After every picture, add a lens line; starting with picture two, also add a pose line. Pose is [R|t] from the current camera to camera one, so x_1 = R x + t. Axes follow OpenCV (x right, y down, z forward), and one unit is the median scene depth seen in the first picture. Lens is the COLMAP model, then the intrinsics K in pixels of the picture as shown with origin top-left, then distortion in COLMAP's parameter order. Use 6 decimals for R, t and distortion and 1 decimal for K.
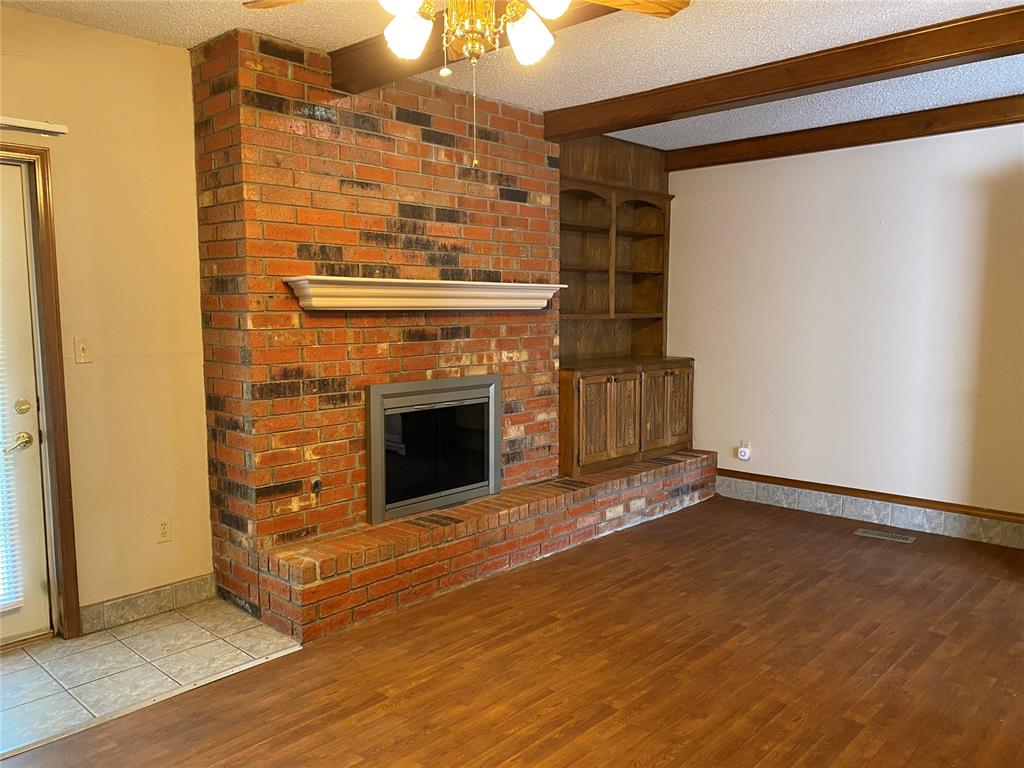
lens RADIAL K [[785.7, 0, 512.1], [0, 785.7, 393.3], [0, 0, 1]] dist [0.137168, -0.242241]
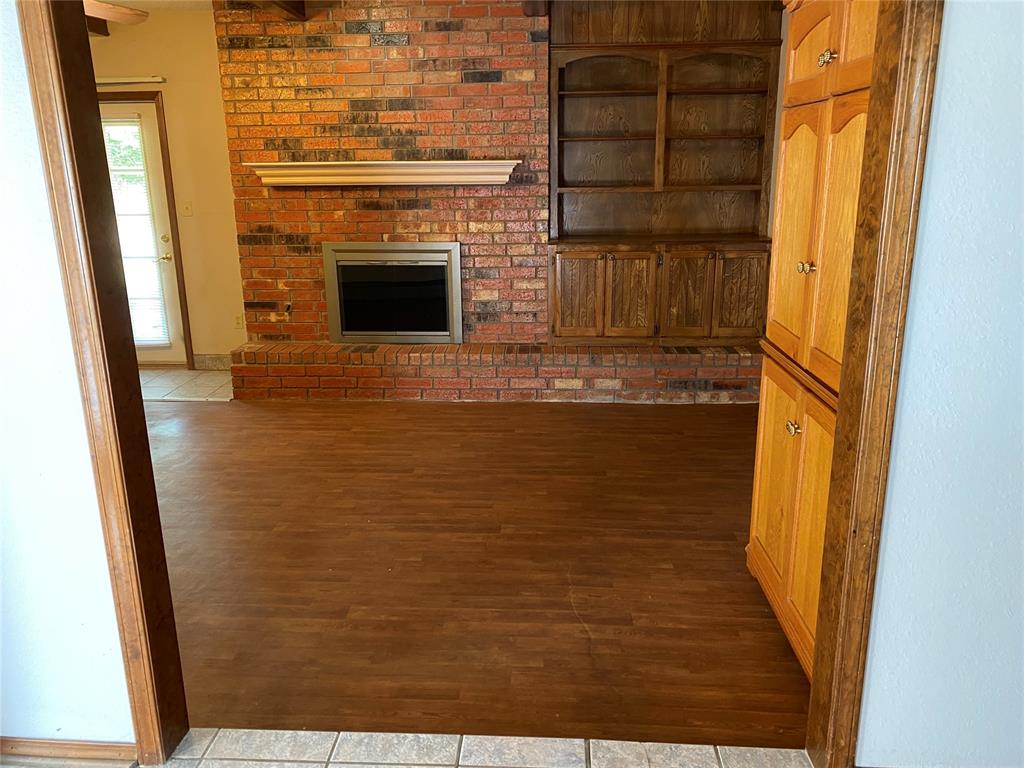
lens RADIAL K [[783.9, 0, 512.0], [0, 783.9, 384.0], [0, 0, 1]] dist [0.119997, -0.241175]
pose [[0.633335, 0.197446, -0.748266, 1.041433], [-0.073709, 0.977899, 0.195652, -0.057922], [0.770360, -0.068760, 0.633891, 0.338409]]
